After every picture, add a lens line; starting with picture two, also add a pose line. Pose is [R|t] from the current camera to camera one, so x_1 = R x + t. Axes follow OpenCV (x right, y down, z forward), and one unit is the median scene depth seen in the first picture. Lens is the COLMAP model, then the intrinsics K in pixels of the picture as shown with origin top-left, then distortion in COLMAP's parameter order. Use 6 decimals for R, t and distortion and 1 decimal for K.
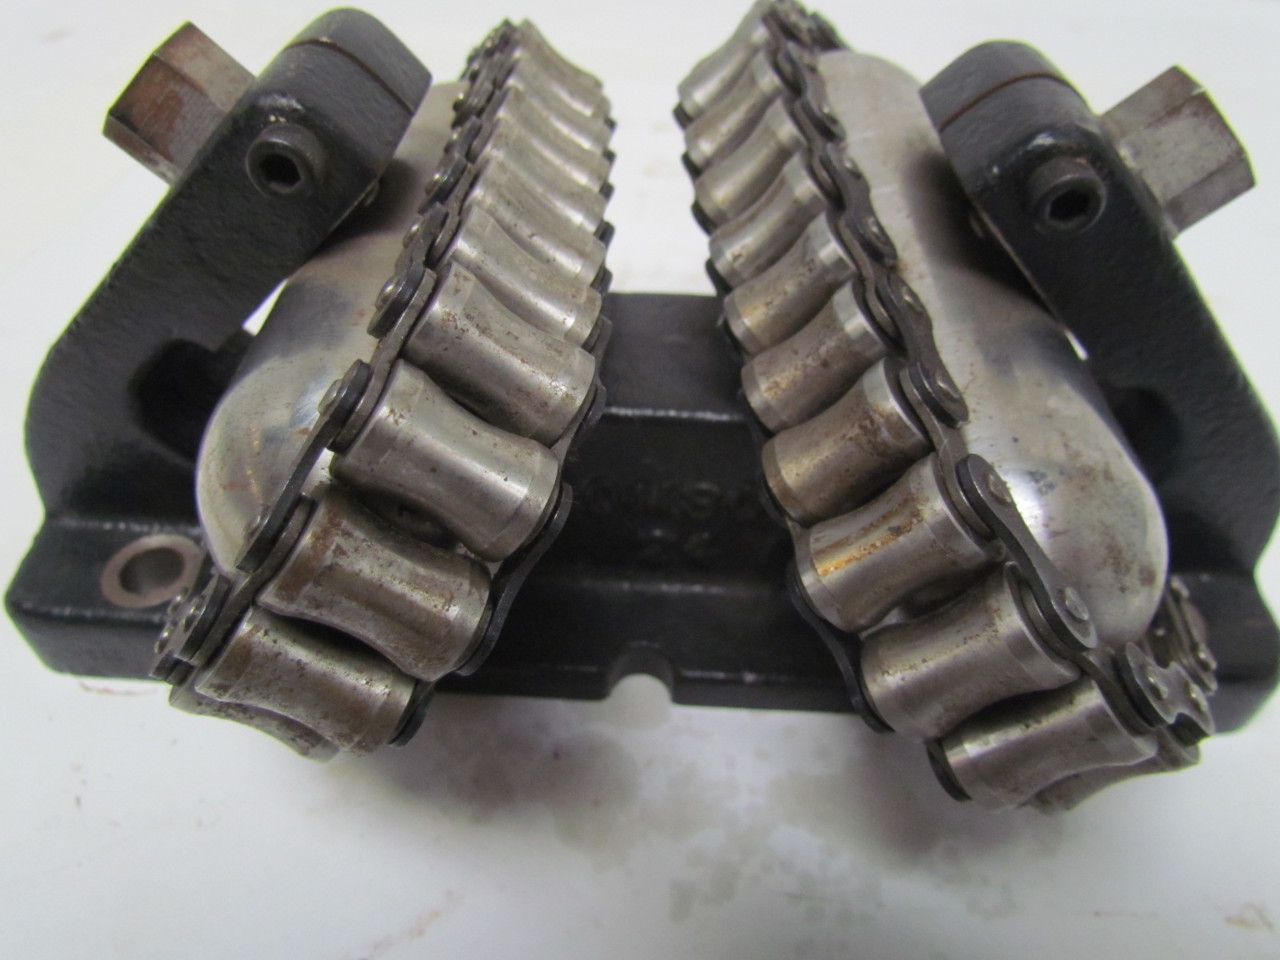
lens RADIAL K [[885.2, 0, 664.4], [0, 885.2, 479.3], [0, 0, 1]] dist [-0.042133, 0.004881]
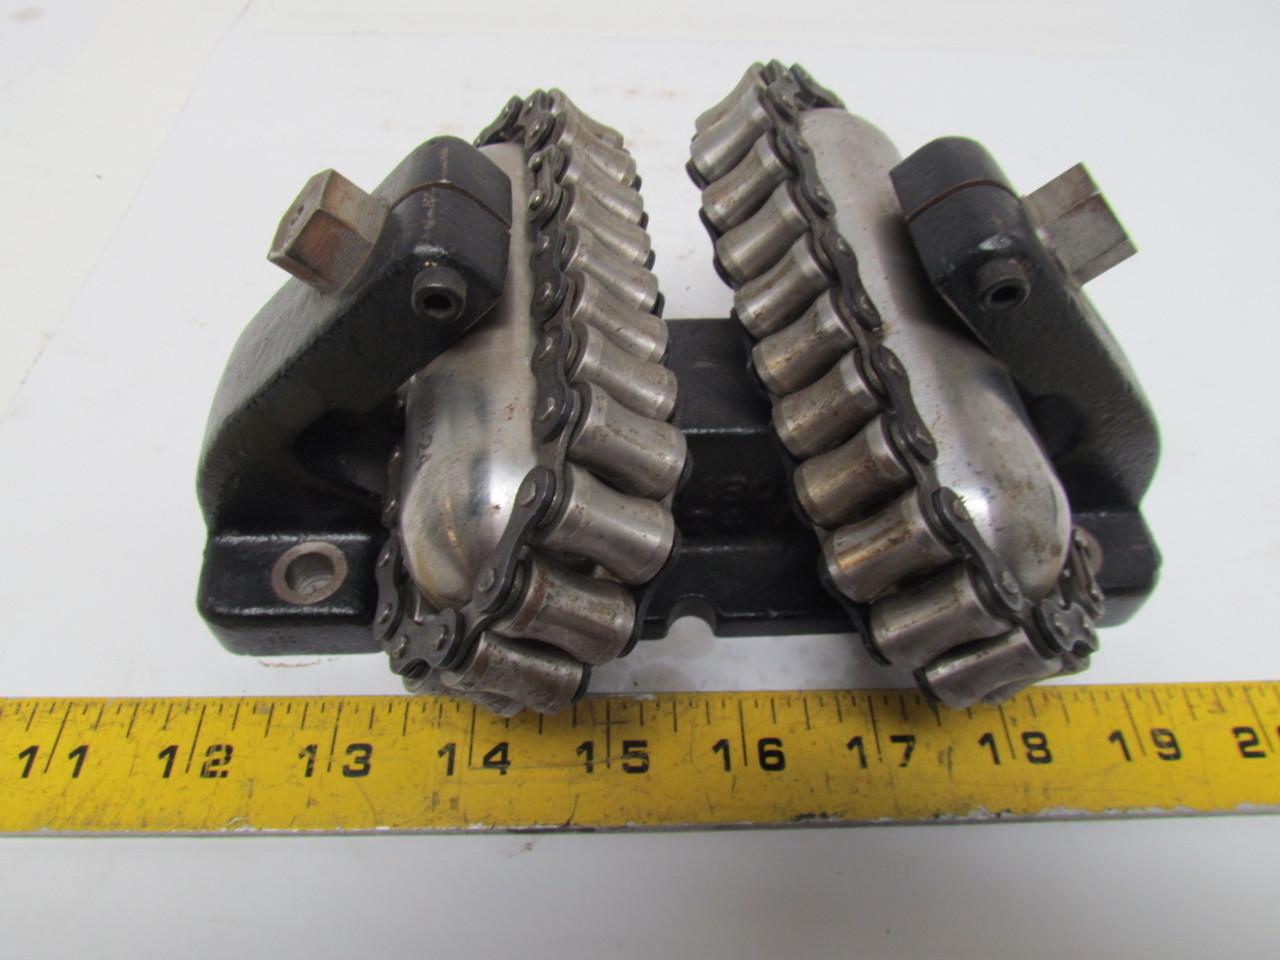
lens RADIAL K [[885.2, 0, 664.4], [0, 885.2, 479.3], [0, 0, 1]] dist [-0.042133, 0.004881]
pose [[0.995572, -0.070894, 0.061734, -0.191676], [0.061160, 0.987192, 0.147351, -0.261271], [-0.071390, -0.142923, 0.987156, -0.402401]]
